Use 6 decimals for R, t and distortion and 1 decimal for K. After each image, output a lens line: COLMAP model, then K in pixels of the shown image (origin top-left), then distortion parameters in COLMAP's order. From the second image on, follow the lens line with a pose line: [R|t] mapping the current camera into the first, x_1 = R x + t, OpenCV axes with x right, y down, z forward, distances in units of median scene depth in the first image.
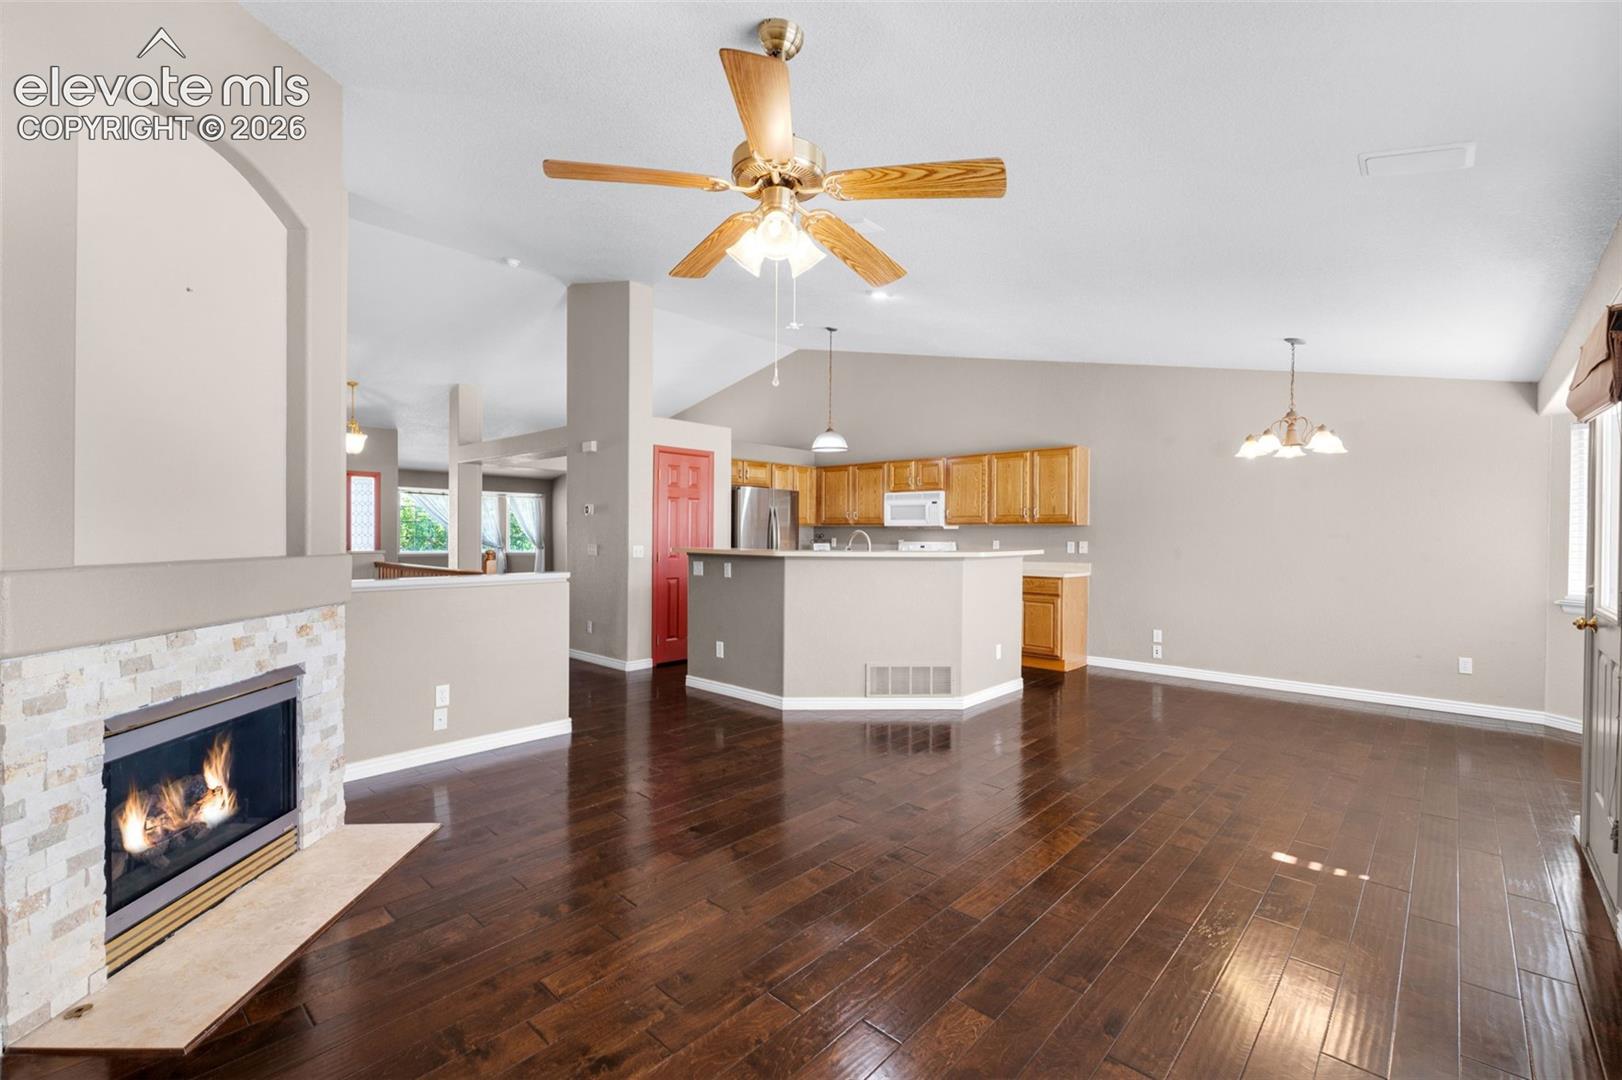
lens RADIAL K [[713.1, 0, 811.4], [0, 713.1, 534.8], [0, 0, 1]] dist [-0.001043, 0.000008]
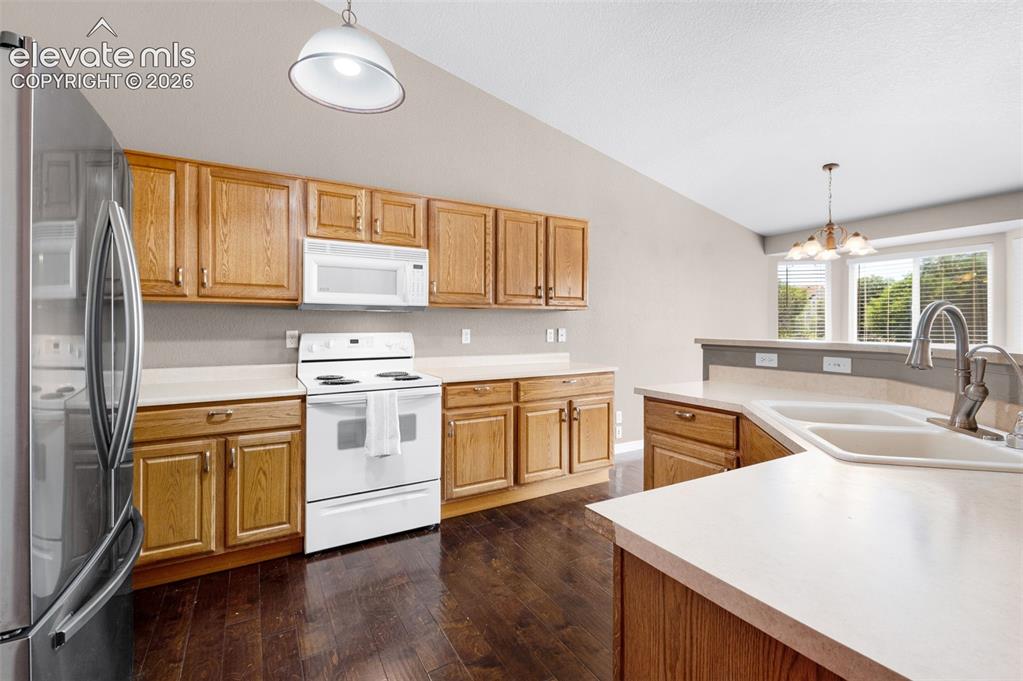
lens RADIAL K [[449.8, 0, 517.1], [0, 449.8, 323.9], [0, 0, 1]] dist [-0.001043, 0.000008]
pose [[0.298413, 0.003001, 0.954432, -0.179927], [0.005010, 0.999976, -0.004711, 0.005683], [-0.954424, 0.006188, 0.298391, 0.876376]]
